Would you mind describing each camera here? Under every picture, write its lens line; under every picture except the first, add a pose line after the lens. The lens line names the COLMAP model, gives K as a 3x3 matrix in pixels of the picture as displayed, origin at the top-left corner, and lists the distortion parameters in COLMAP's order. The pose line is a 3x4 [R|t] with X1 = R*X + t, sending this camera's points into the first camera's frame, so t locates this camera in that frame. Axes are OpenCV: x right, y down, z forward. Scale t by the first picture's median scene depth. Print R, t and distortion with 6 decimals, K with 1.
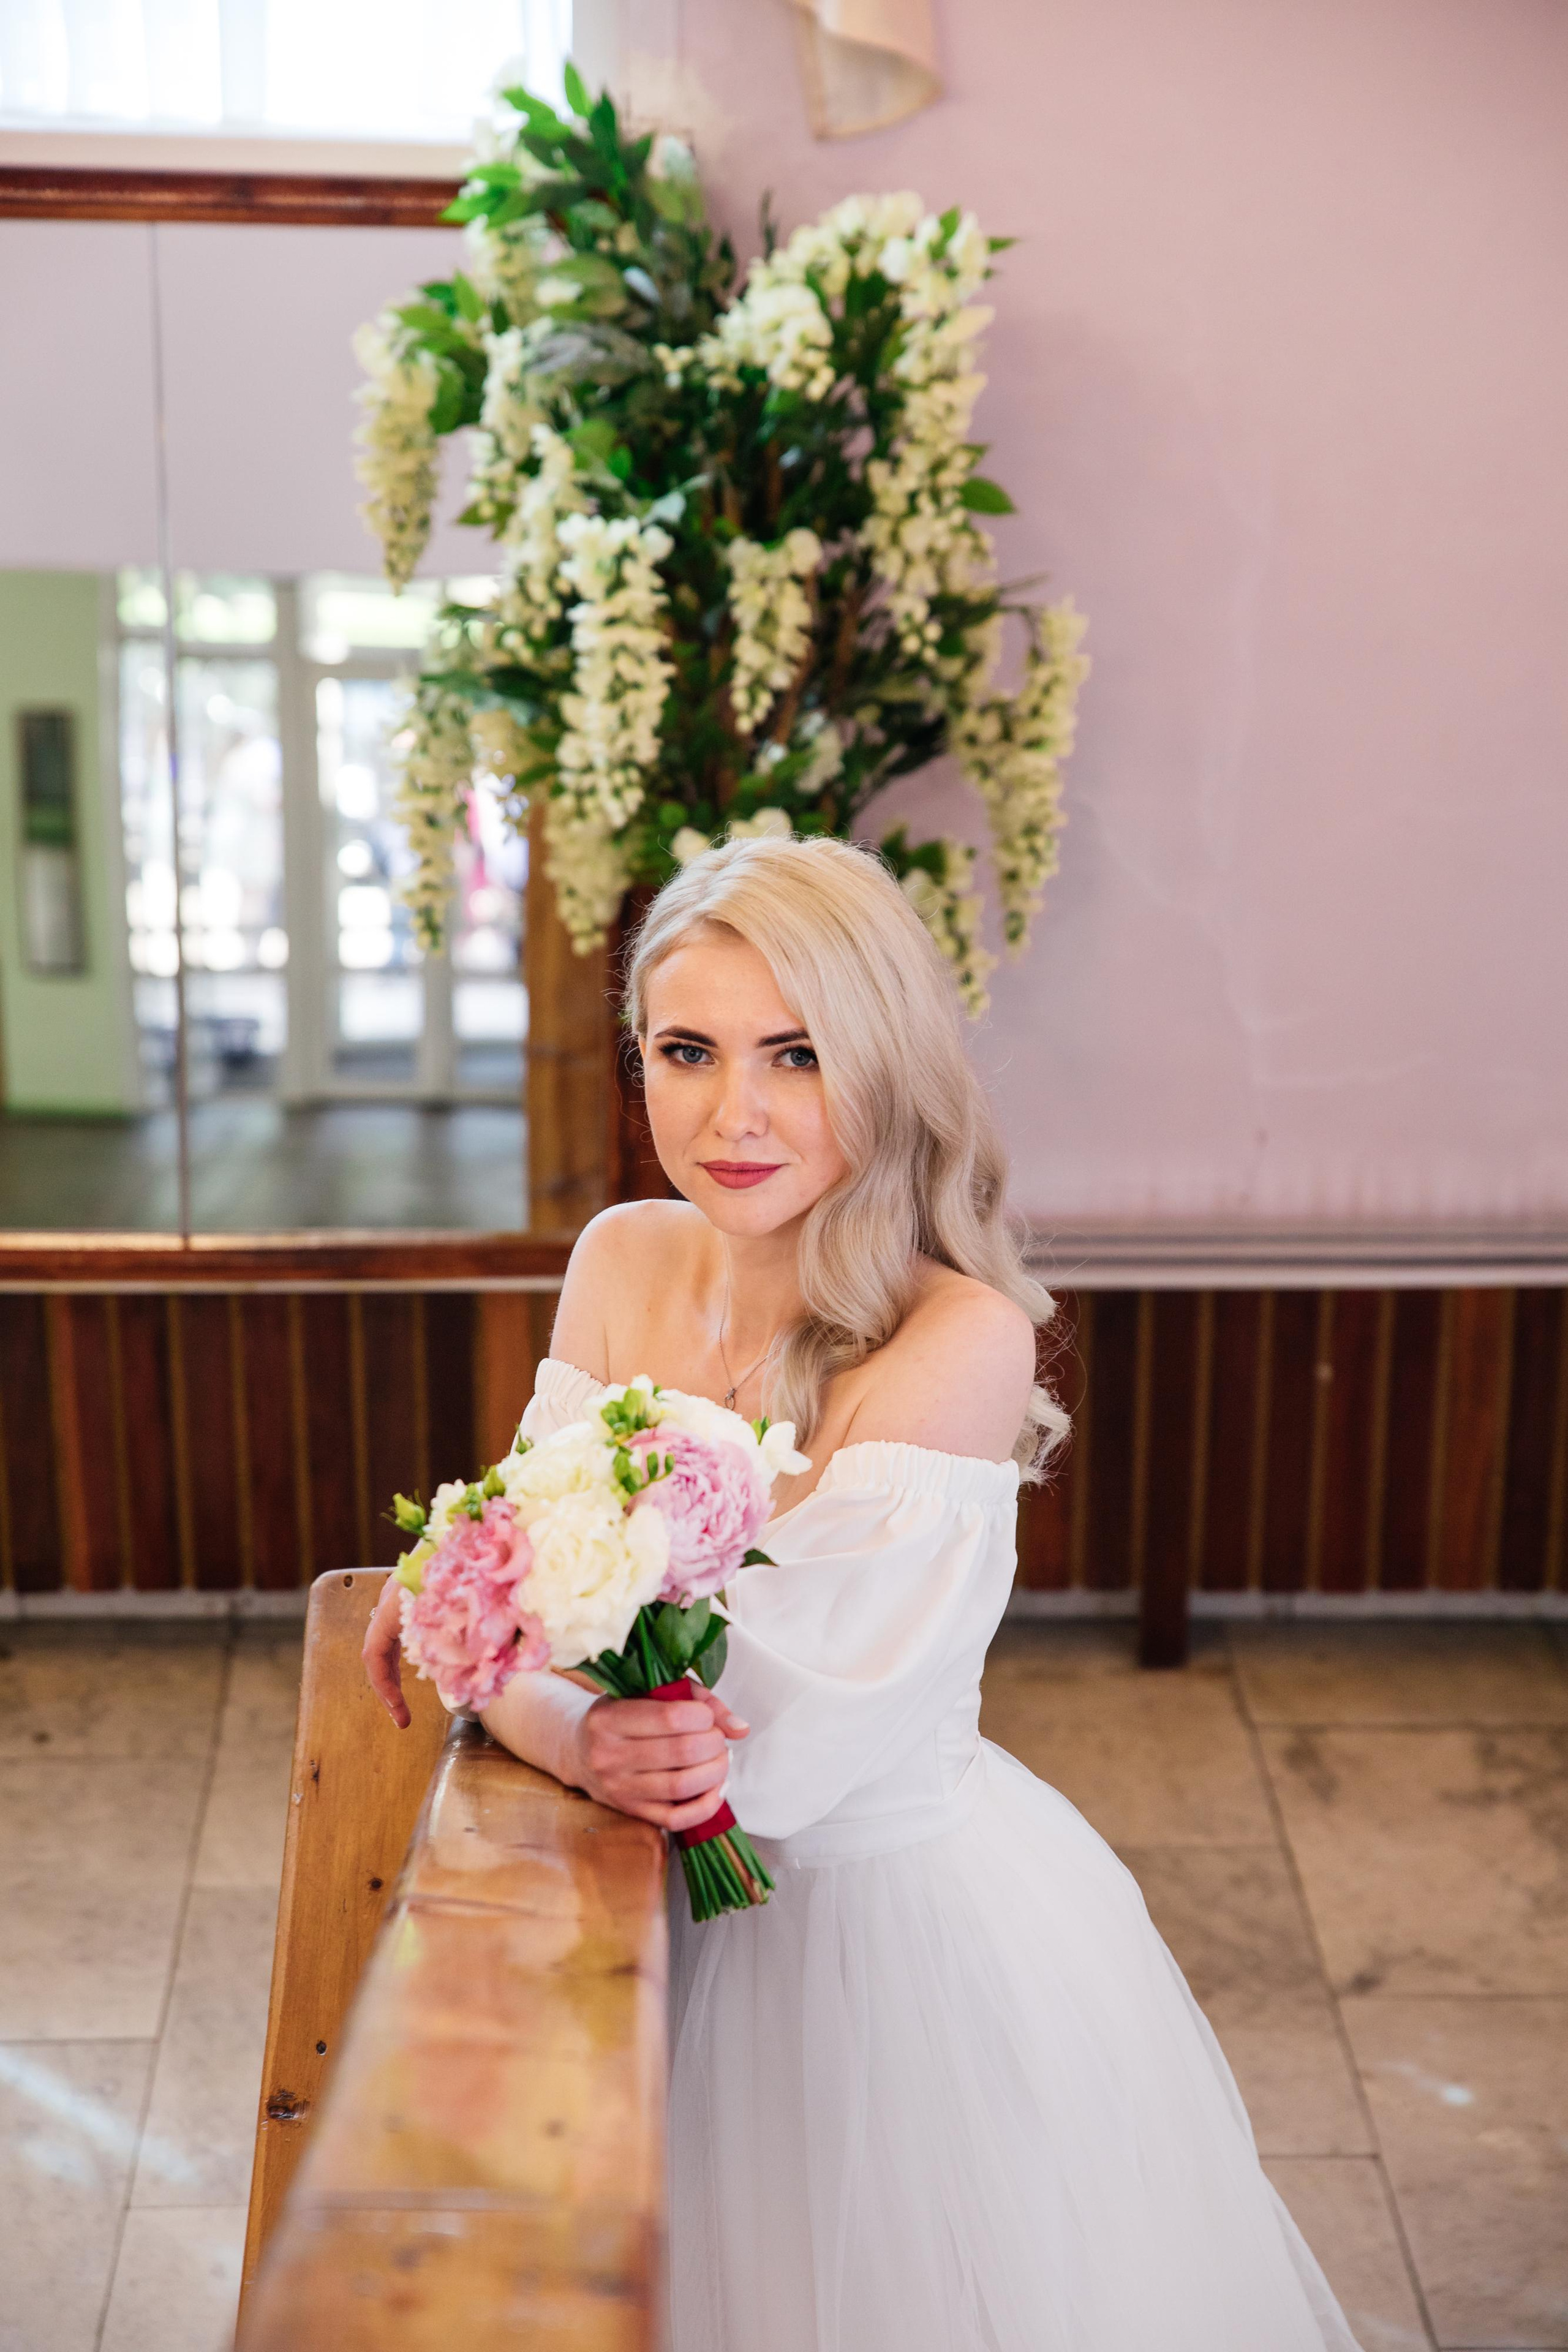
lens RADIAL K [[4523.1, 0, 784.0], [0, 4523.1, 1176.0], [0, 0, 1]] dist [0.631699, -4.199292]
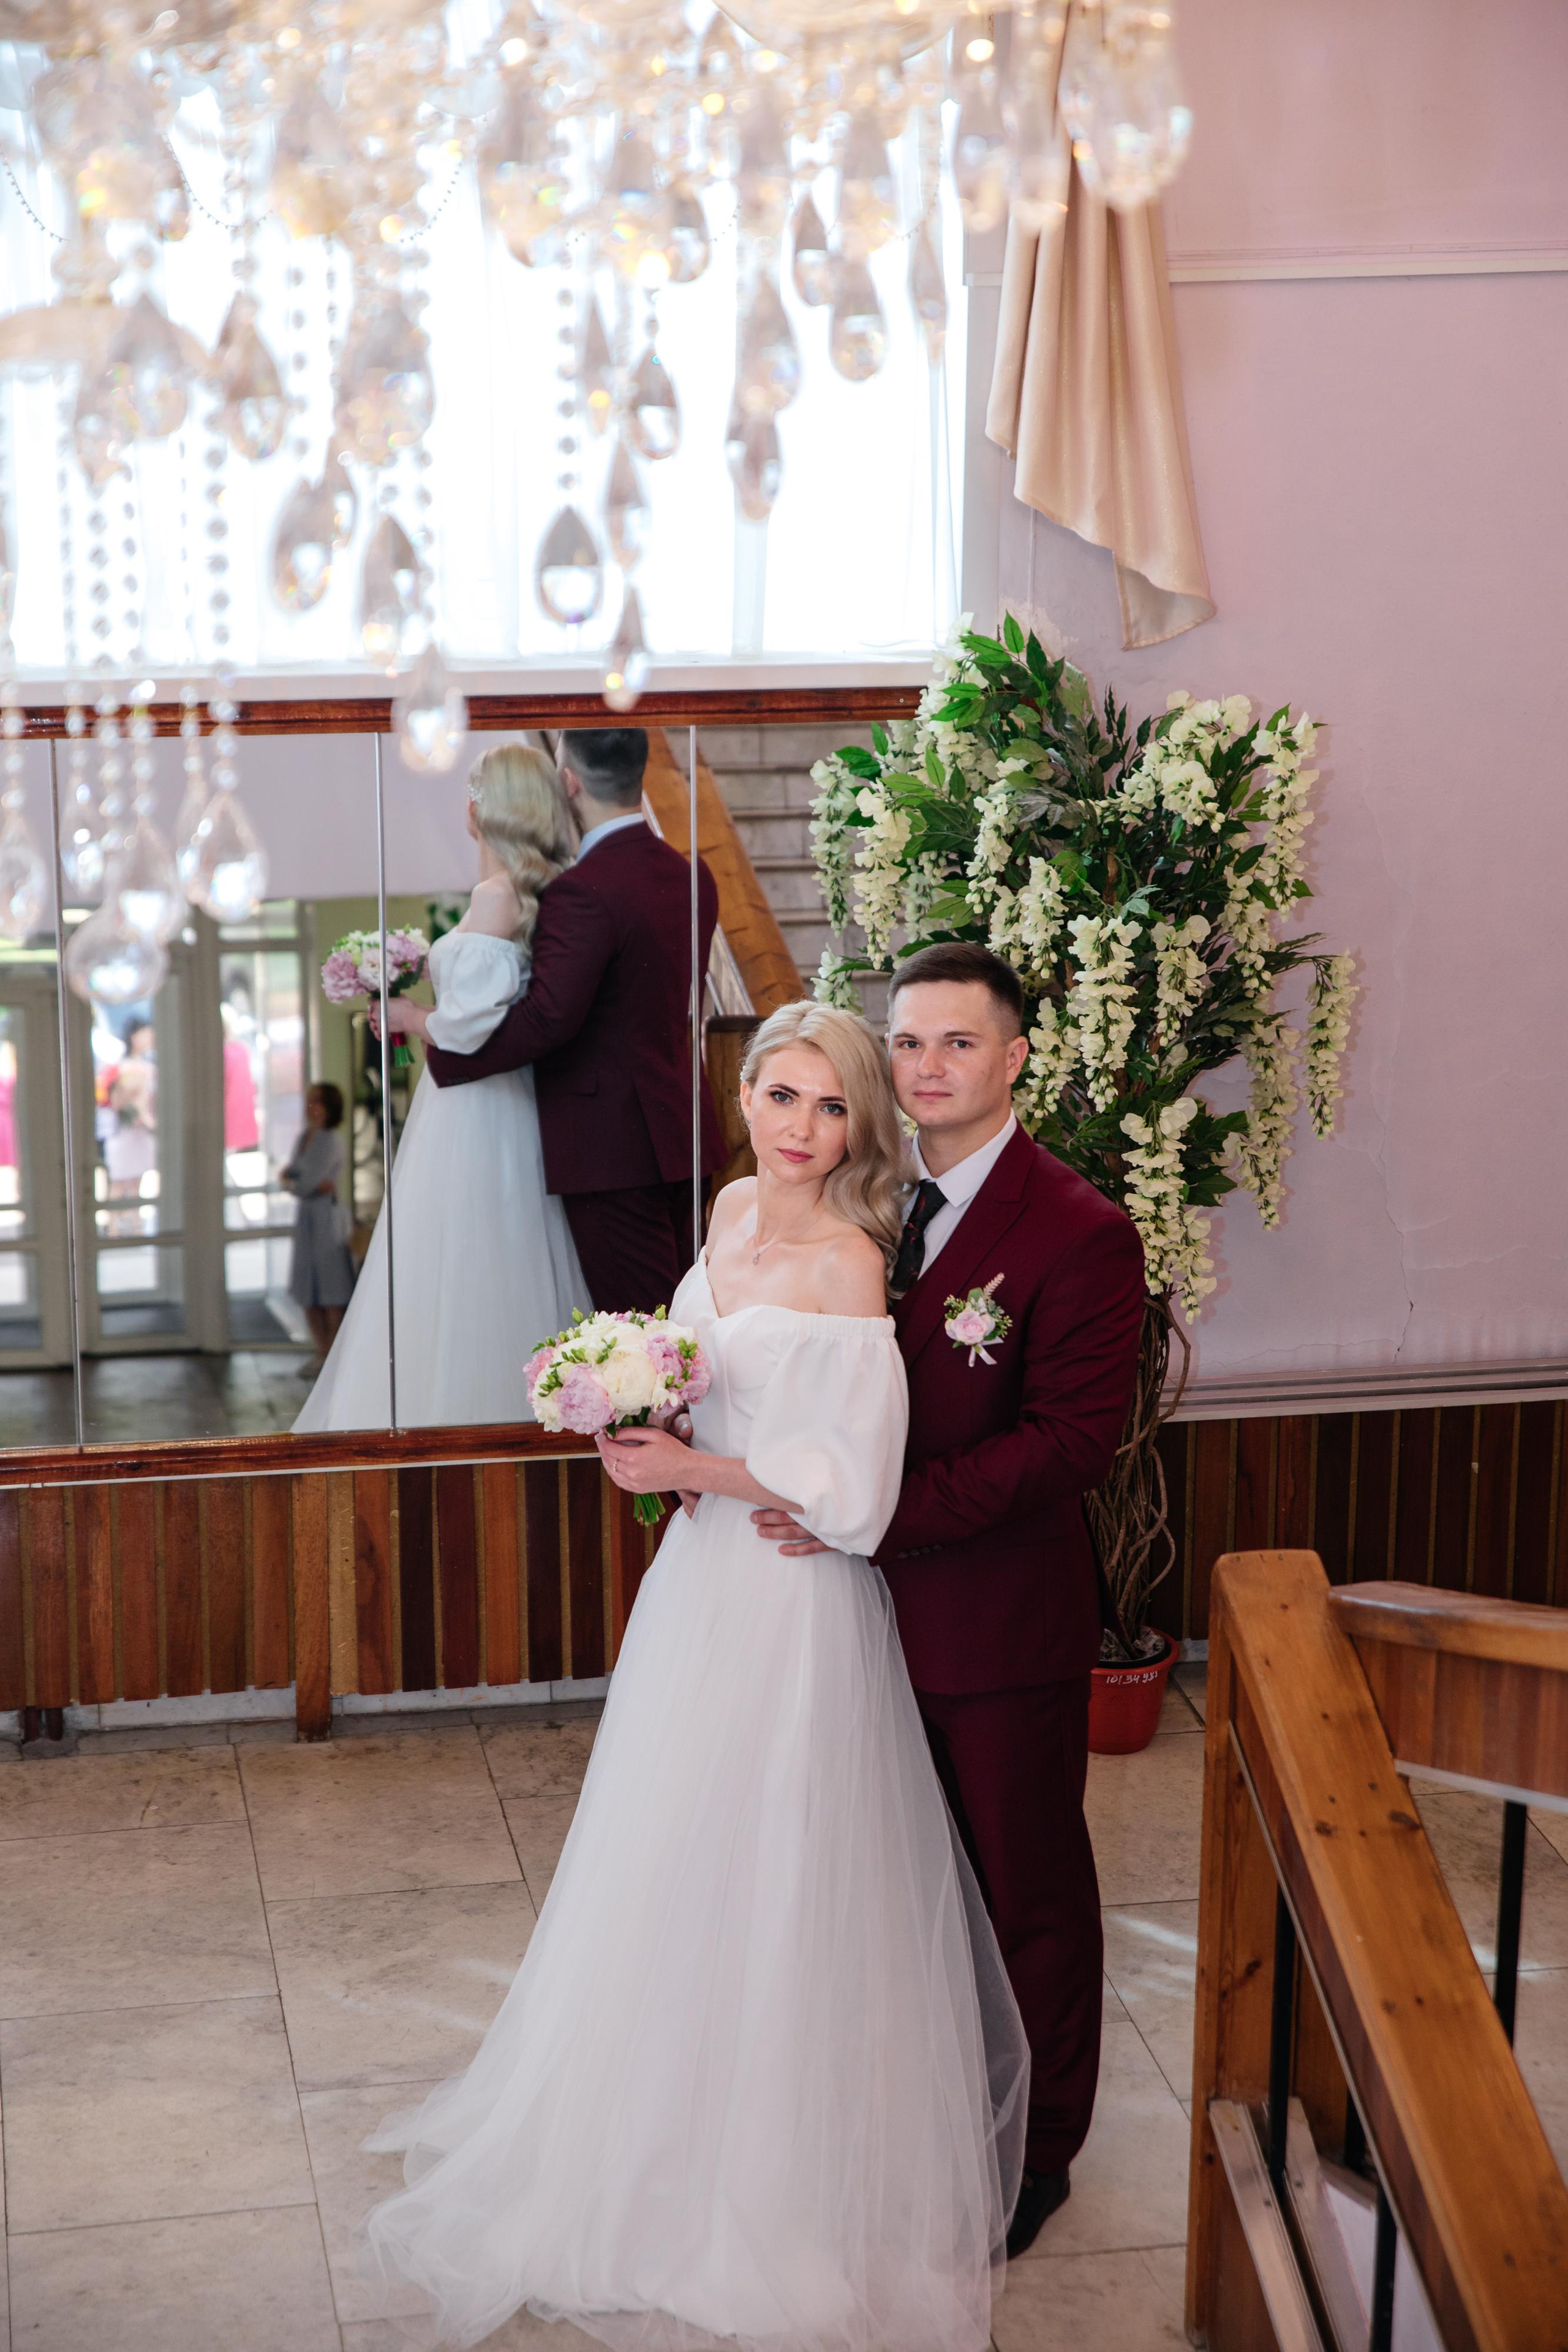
lens RADIAL K [[4523.1, 0, 784.0], [0, 4523.1, 1176.0], [0, 0, 1]] dist [0.631699, -4.199292]
pose [[0.986977, -0.044823, 0.154490, -0.365379], [0.052874, 0.997427, -0.048403, 0.011561], [-0.151923, 0.055942, 0.986808, -0.465571]]
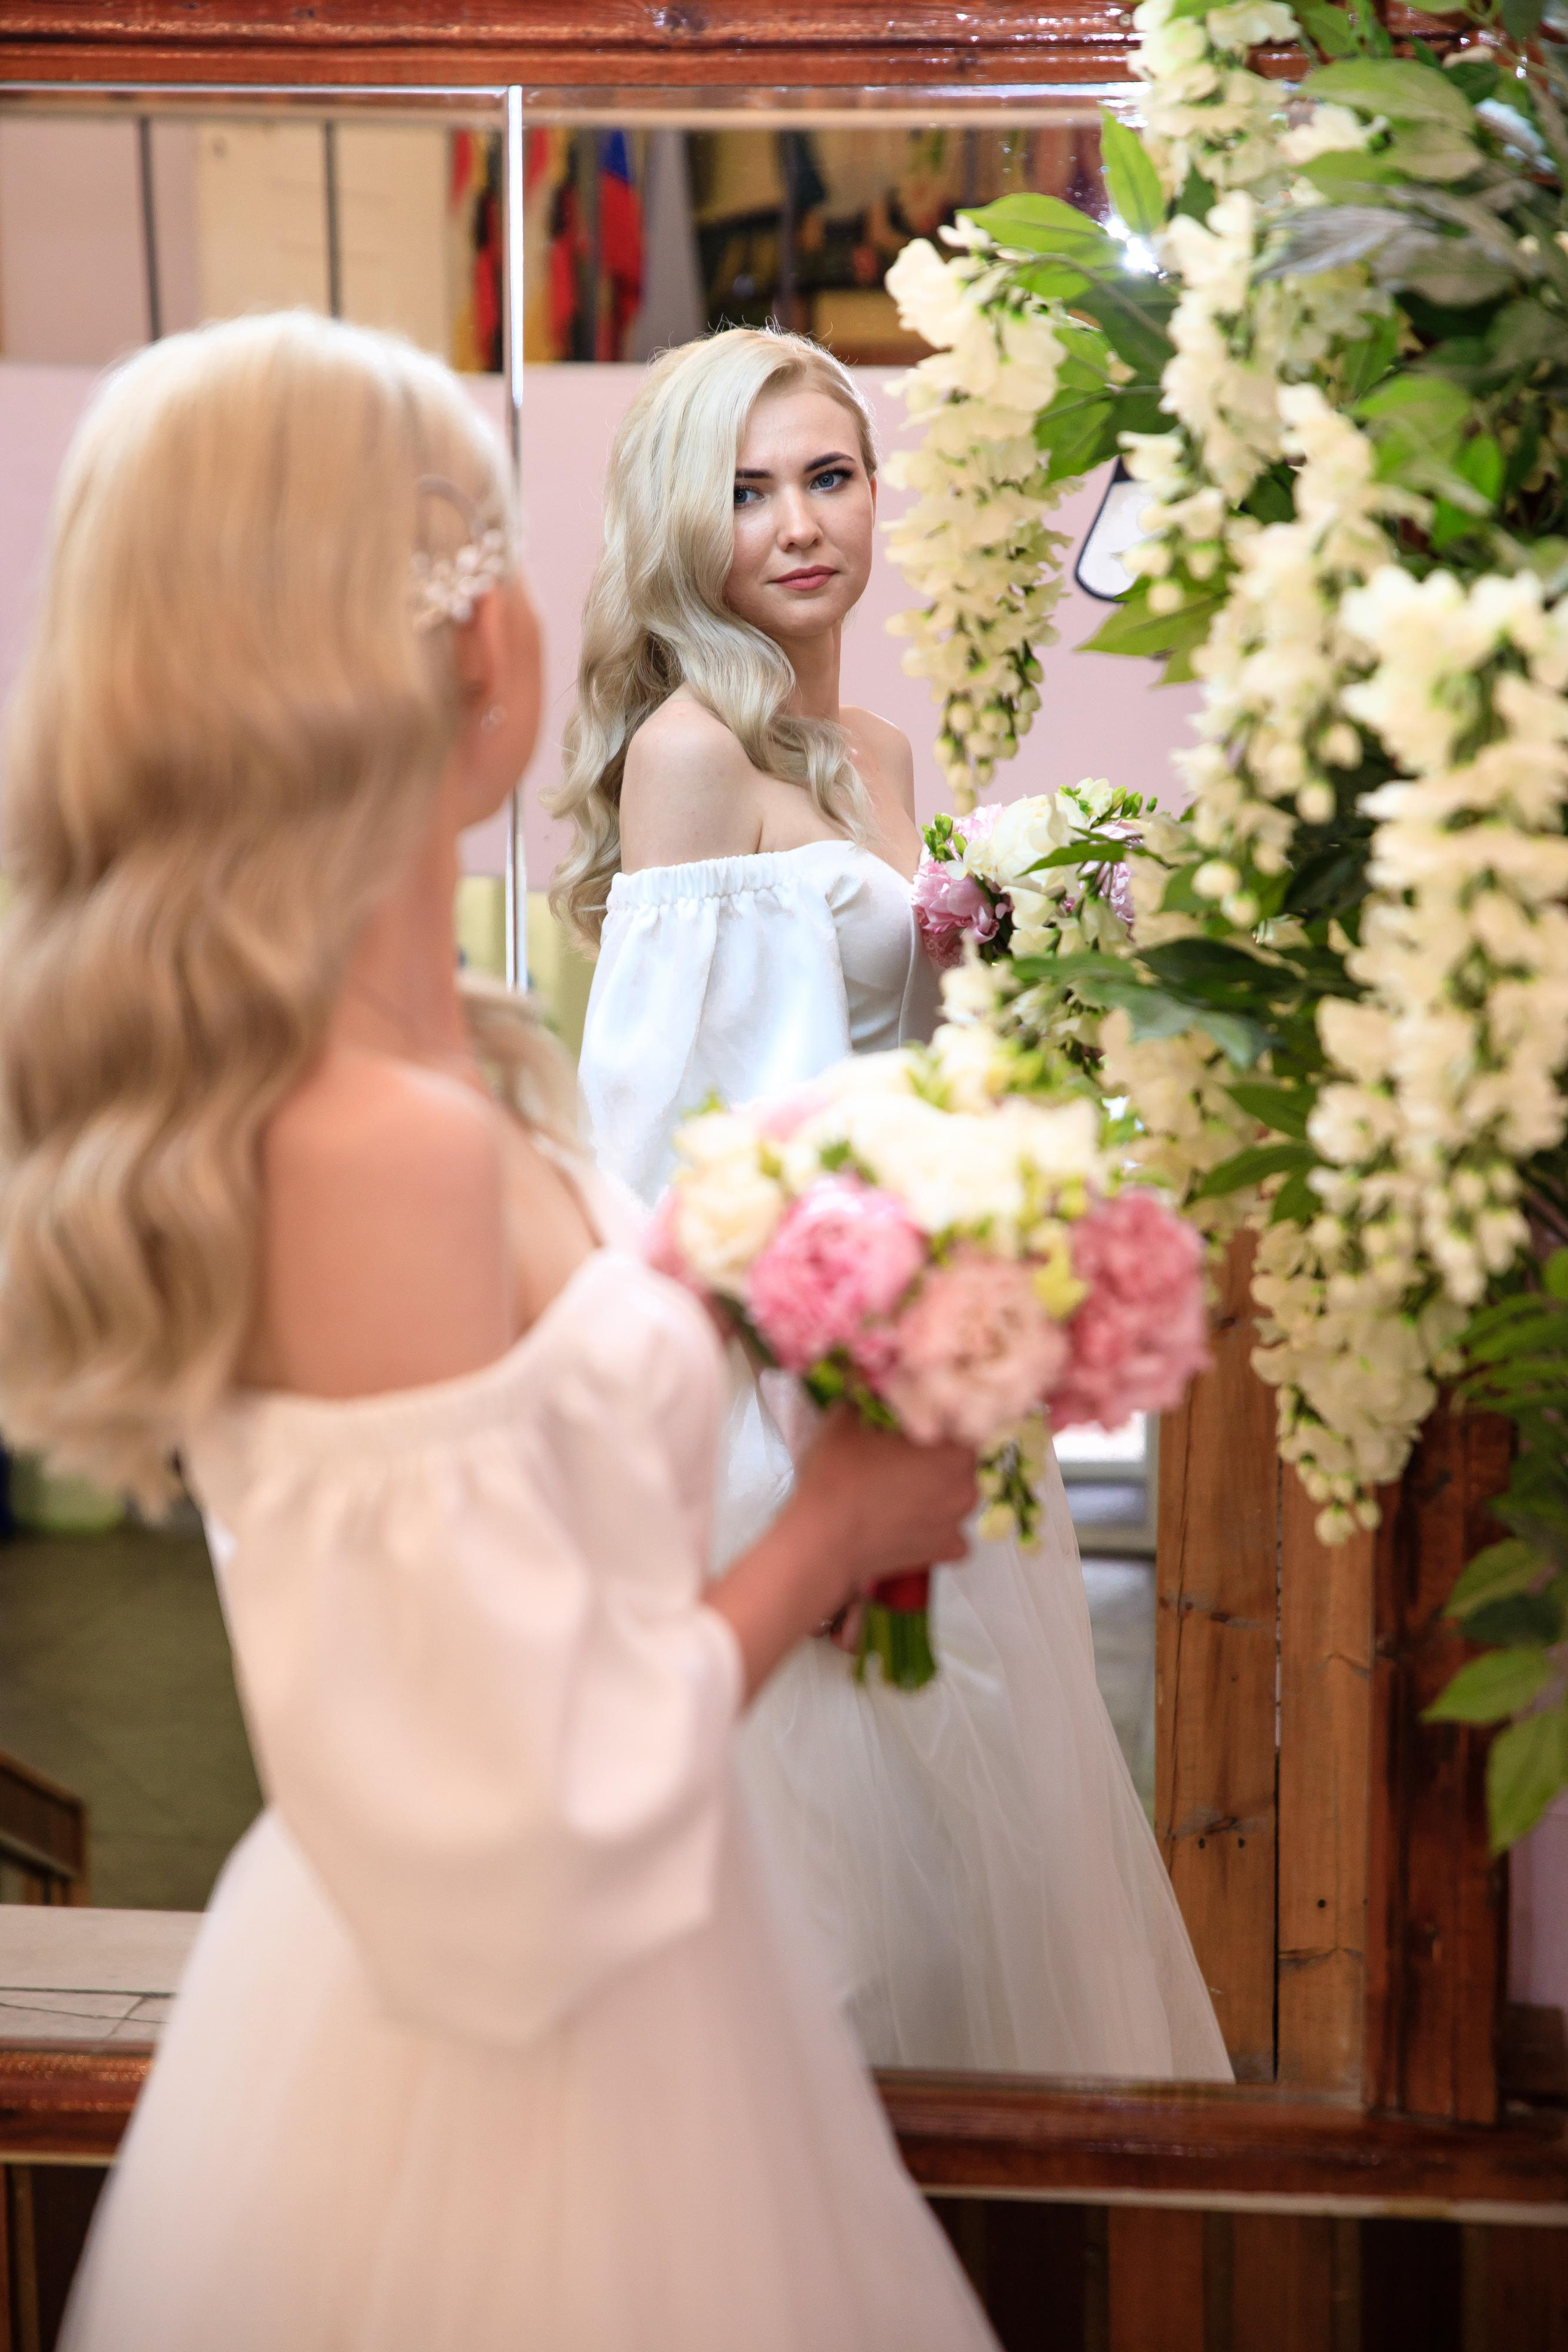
lens RADIAL K [[4892.2, 0, 784.0], [0, 4892.2, 1176.0], [0, 0, 1]] dist [0.075728, 0.380368]
pose [[0.992367, 0.010605, -0.122865, -0.042211], [-0.020625, 0.996535, -0.080571, -0.048969], [0.121585, 0.082490, 0.989147, 0.524708]]
